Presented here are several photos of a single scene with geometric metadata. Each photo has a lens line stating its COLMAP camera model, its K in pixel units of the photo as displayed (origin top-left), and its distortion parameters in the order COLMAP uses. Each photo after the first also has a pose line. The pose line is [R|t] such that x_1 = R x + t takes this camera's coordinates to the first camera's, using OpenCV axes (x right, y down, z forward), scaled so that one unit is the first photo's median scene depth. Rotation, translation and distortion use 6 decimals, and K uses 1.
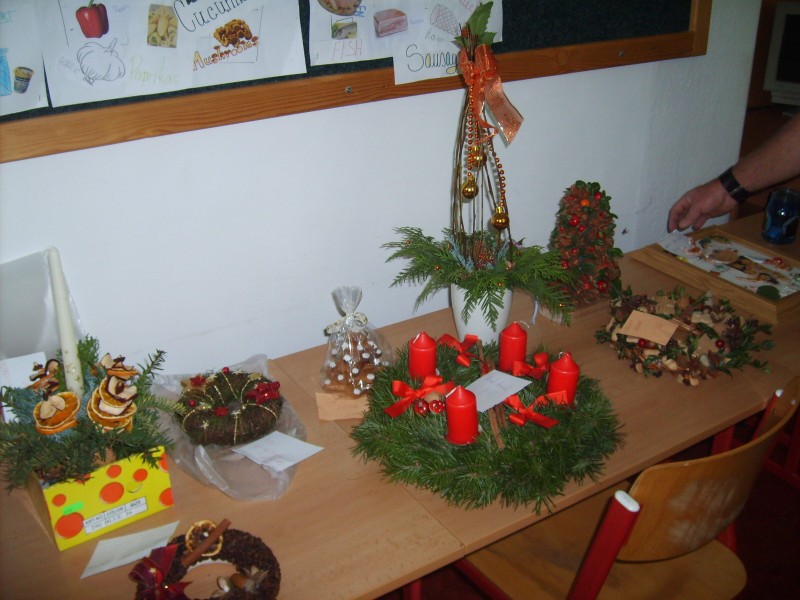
lens RADIAL K [[840.1, 0, 400.0], [0, 840.1, 300.0], [0, 0, 1]] dist [-0.149415, 0.148732]
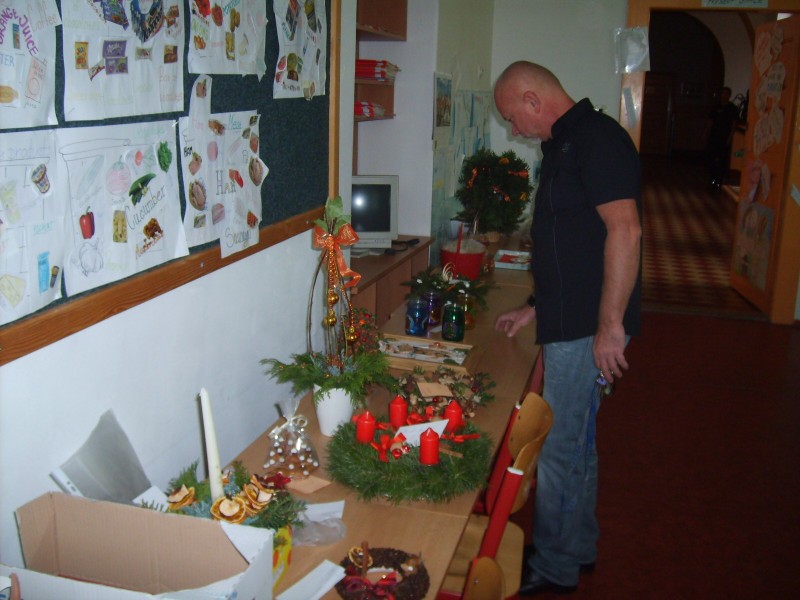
lens RADIAL K [[840.1, 0, 400.0], [0, 840.1, 300.0], [0, 0, 1]] dist [-0.149415, 0.148732]
pose [[0.732896, -0.120088, 0.669658, -0.804276], [0.235086, 0.968370, -0.083630, -0.015830], [-0.638434, 0.218719, 0.737946, -0.181728]]
